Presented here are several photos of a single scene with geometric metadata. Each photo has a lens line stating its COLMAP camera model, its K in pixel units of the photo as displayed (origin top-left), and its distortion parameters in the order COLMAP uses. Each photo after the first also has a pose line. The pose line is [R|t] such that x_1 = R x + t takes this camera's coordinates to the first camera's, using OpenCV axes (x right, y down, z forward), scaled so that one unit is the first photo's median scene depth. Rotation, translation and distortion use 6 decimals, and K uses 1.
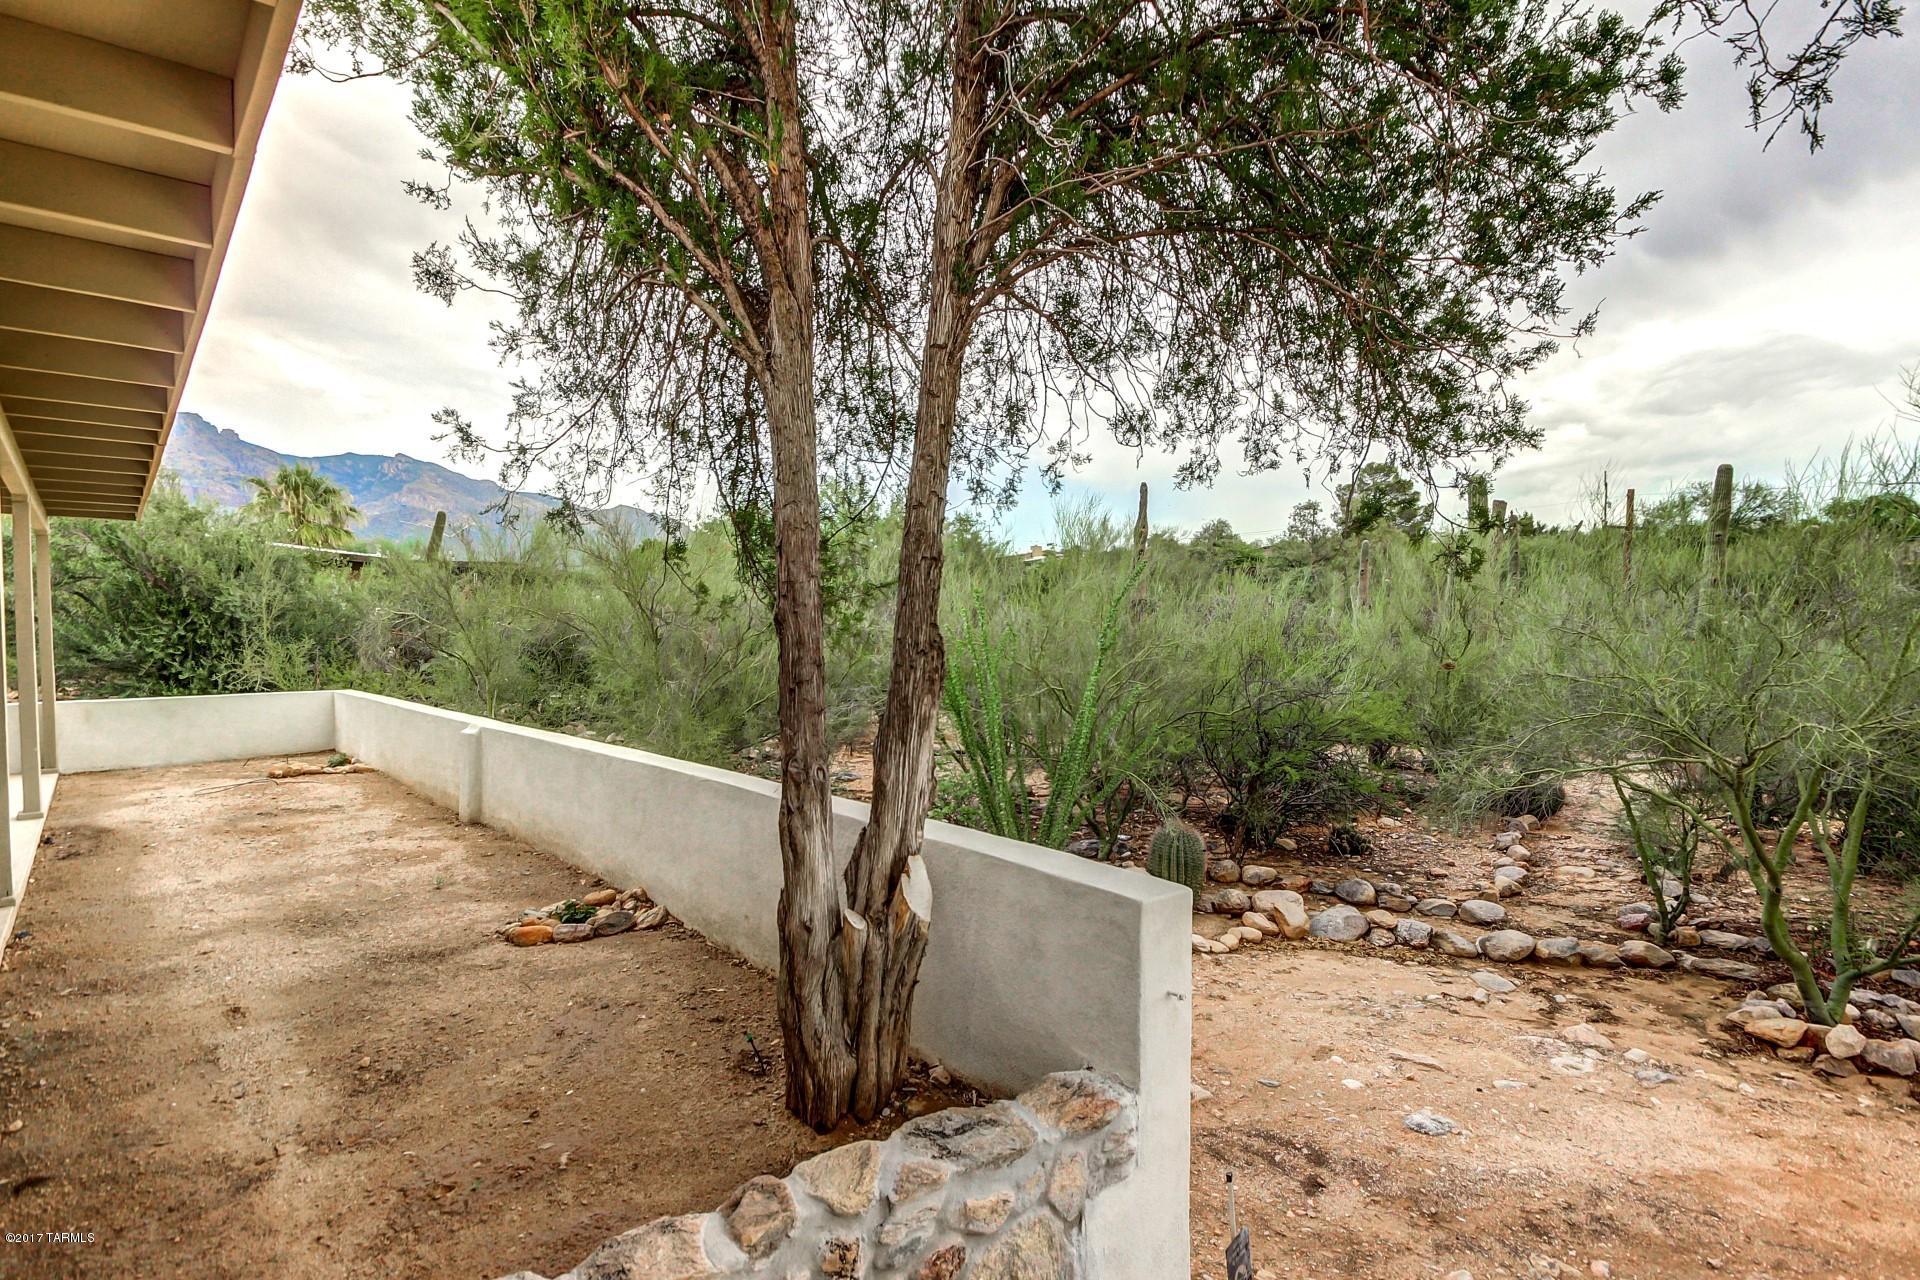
lens RADIAL K [[1049.9, 0, 983.2], [0, 1049.9, 639.9], [0, 0, 1]] dist [0.041072, 0.000317]
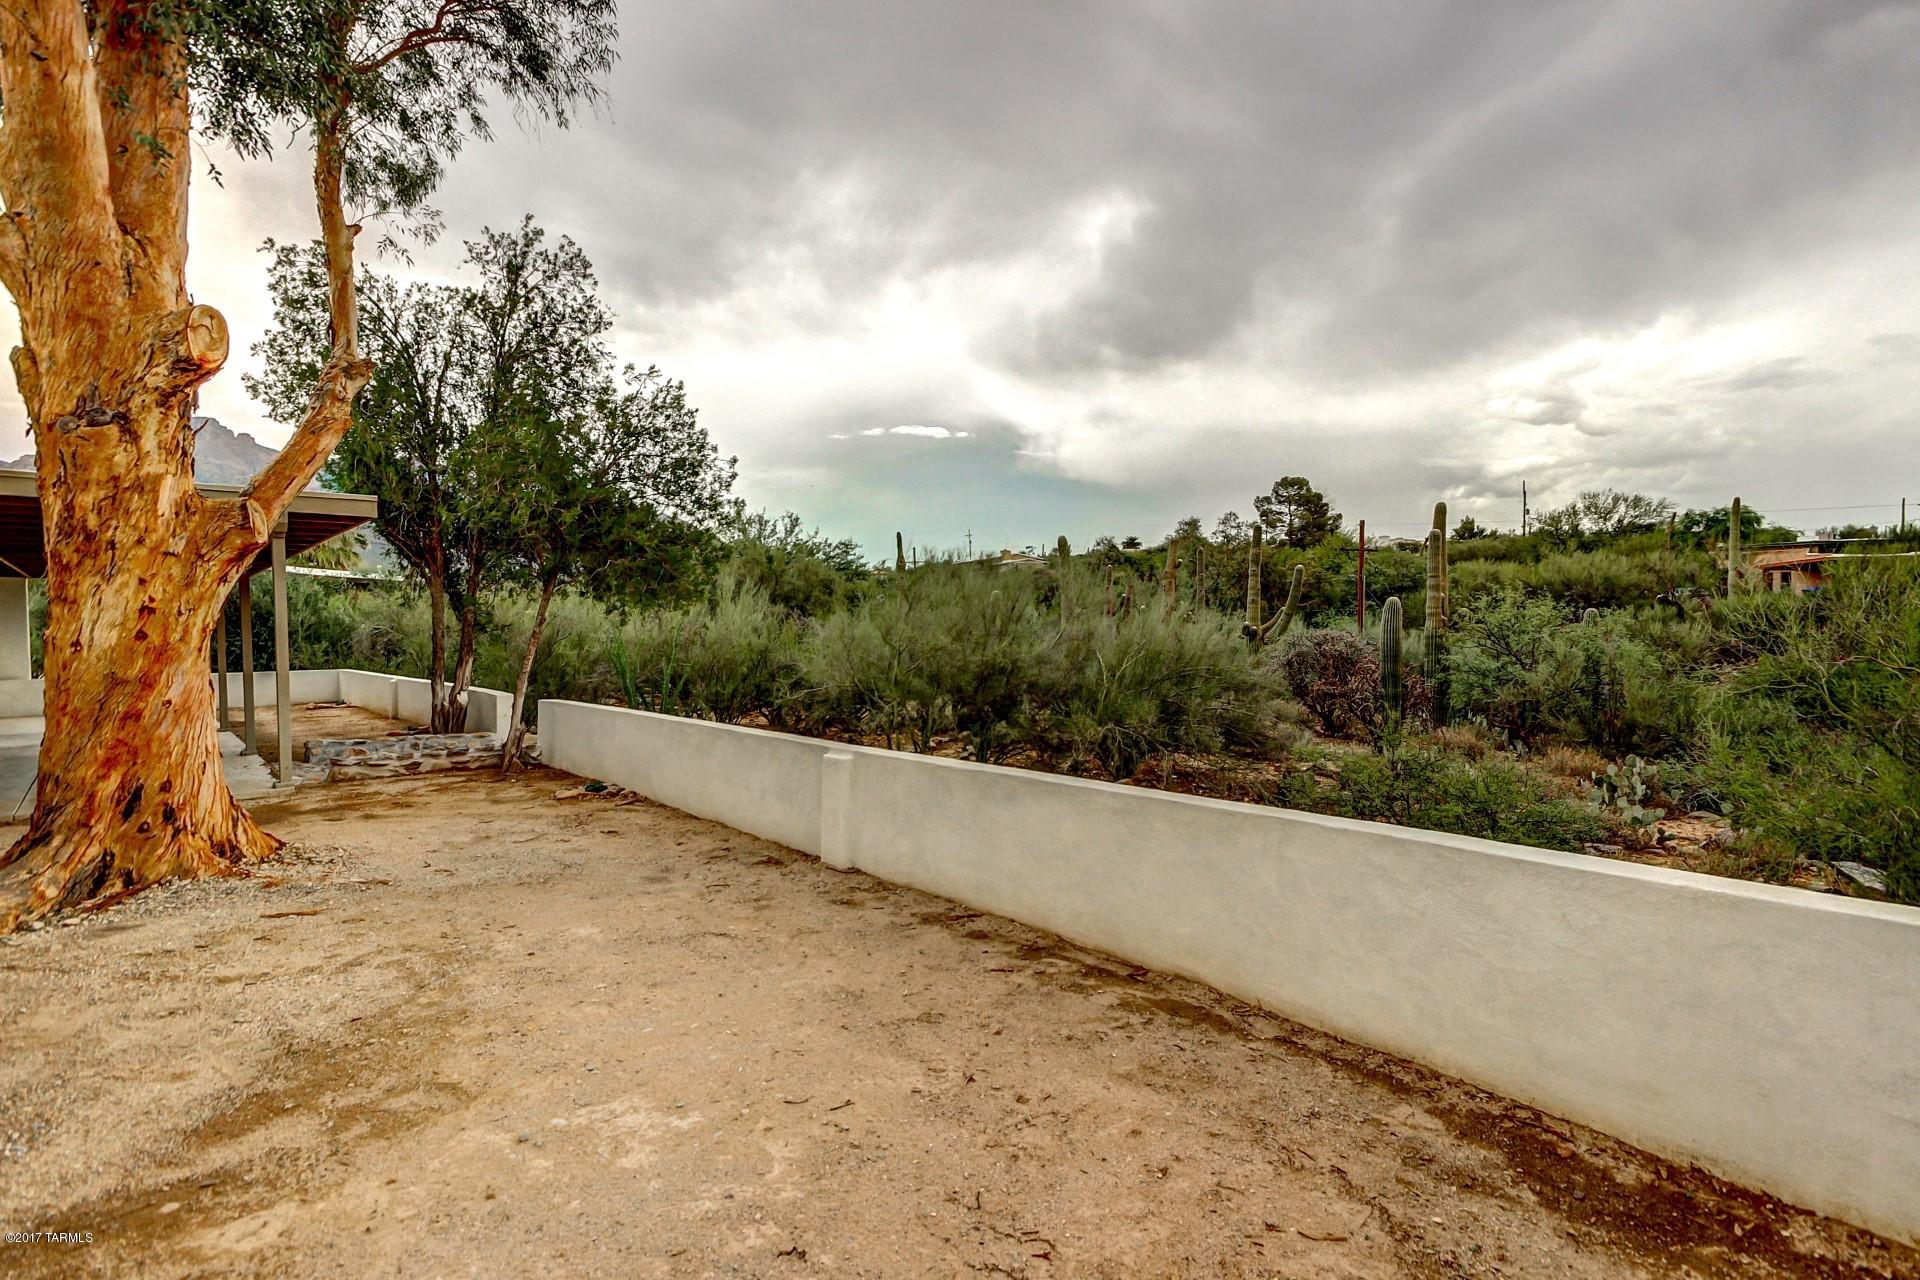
lens RADIAL K [[1024.2, 0, 960.0], [0, 1024.2, 640.0], [0, 0, 1]] dist [0.063340, 0.000226]
pose [[0.999834, -0.002546, -0.018025, 0.420494], [0.002562, 0.999996, 0.000891, -0.002622], [0.018022, -0.000937, 0.999837, -0.669011]]
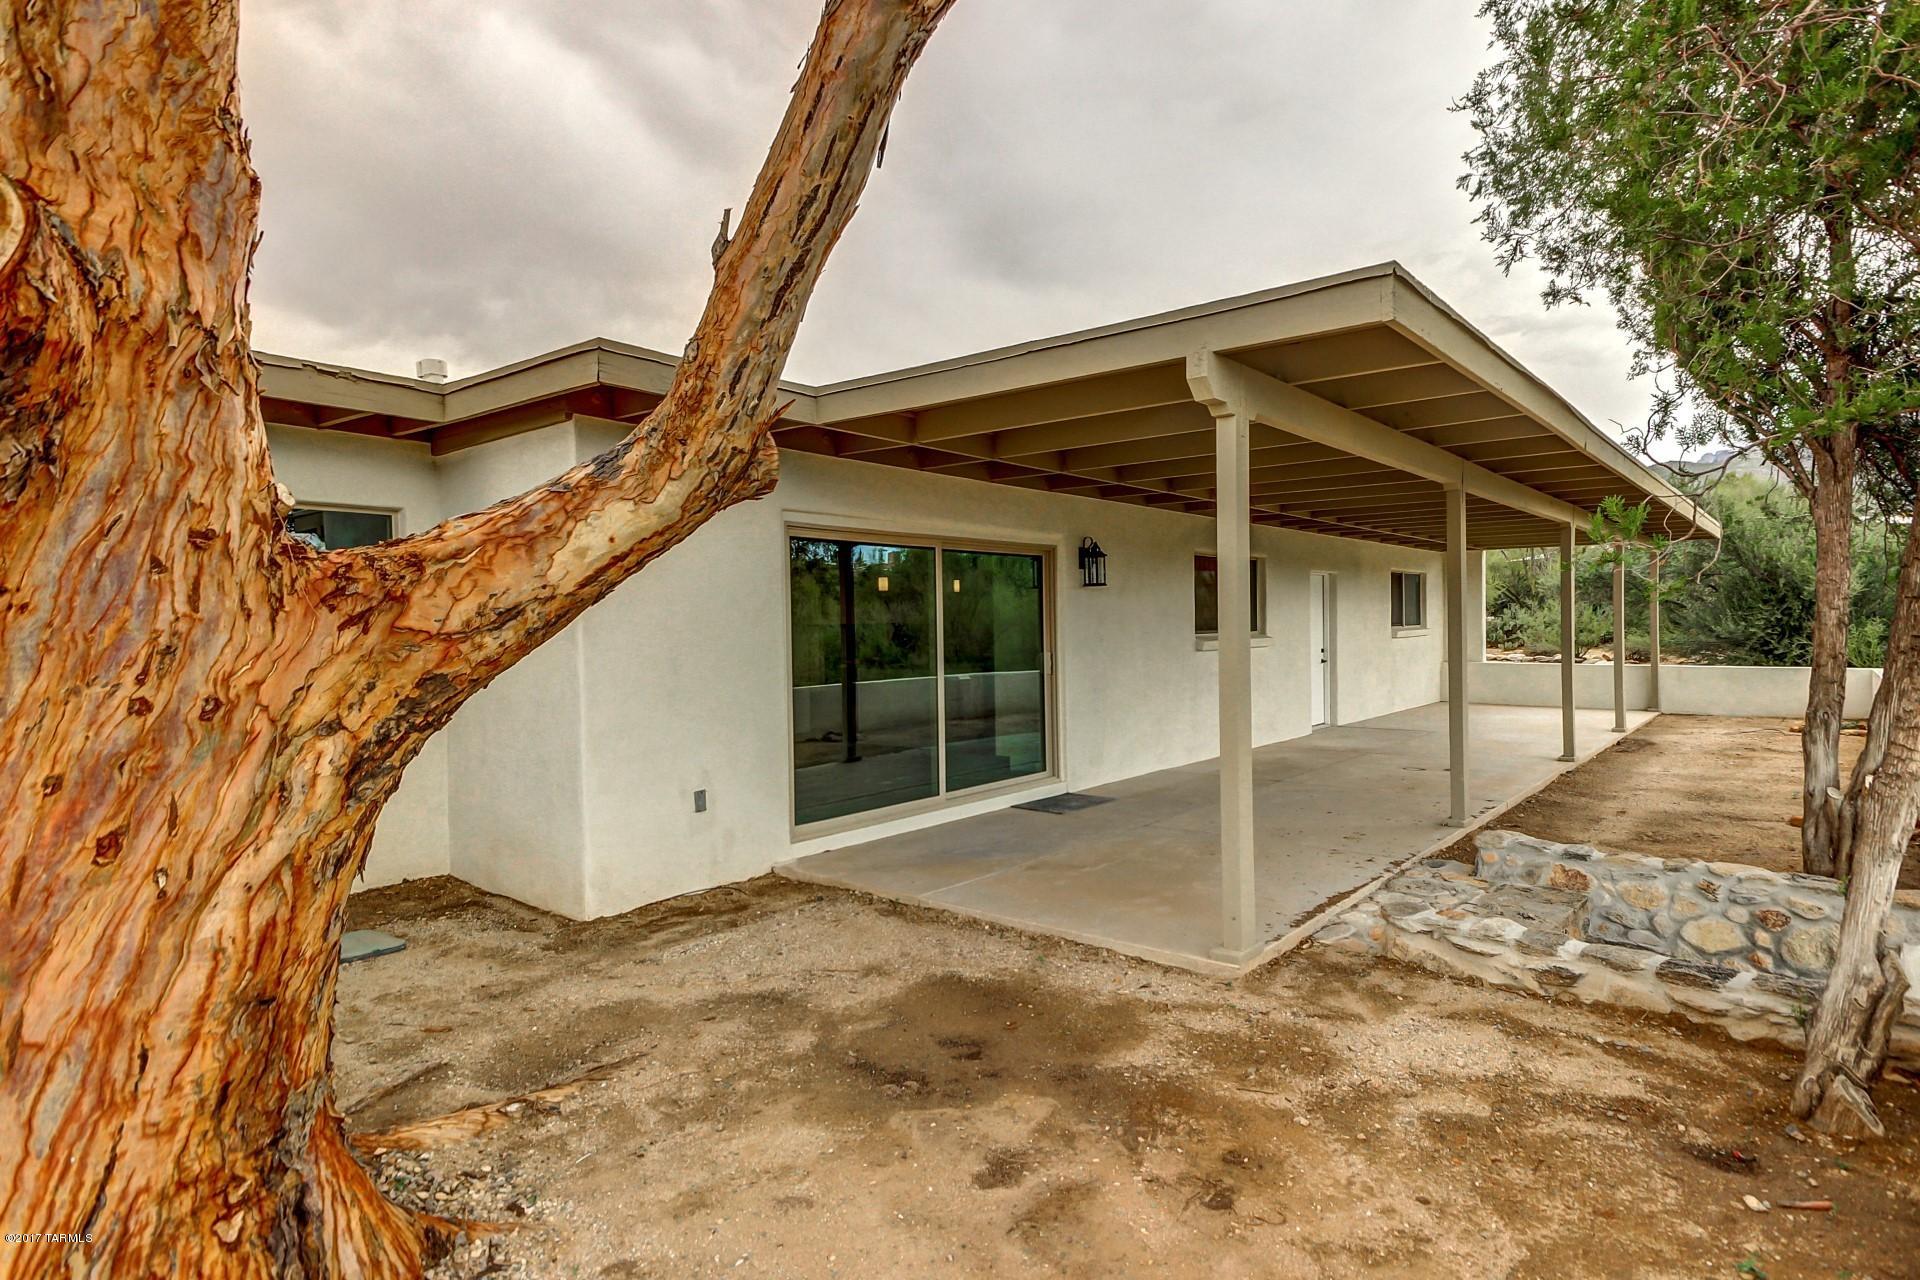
lens RADIAL K [[1024.2, 0, 960.0], [0, 1024.2, 640.0], [0, 0, 1]] dist [0.063340, 0.000226]
pose [[0.198482, 0.018142, -0.979937, 0.268857], [0.007342, 0.999773, 0.019997, -0.010793], [0.980077, -0.011163, 0.198303, -0.169734]]
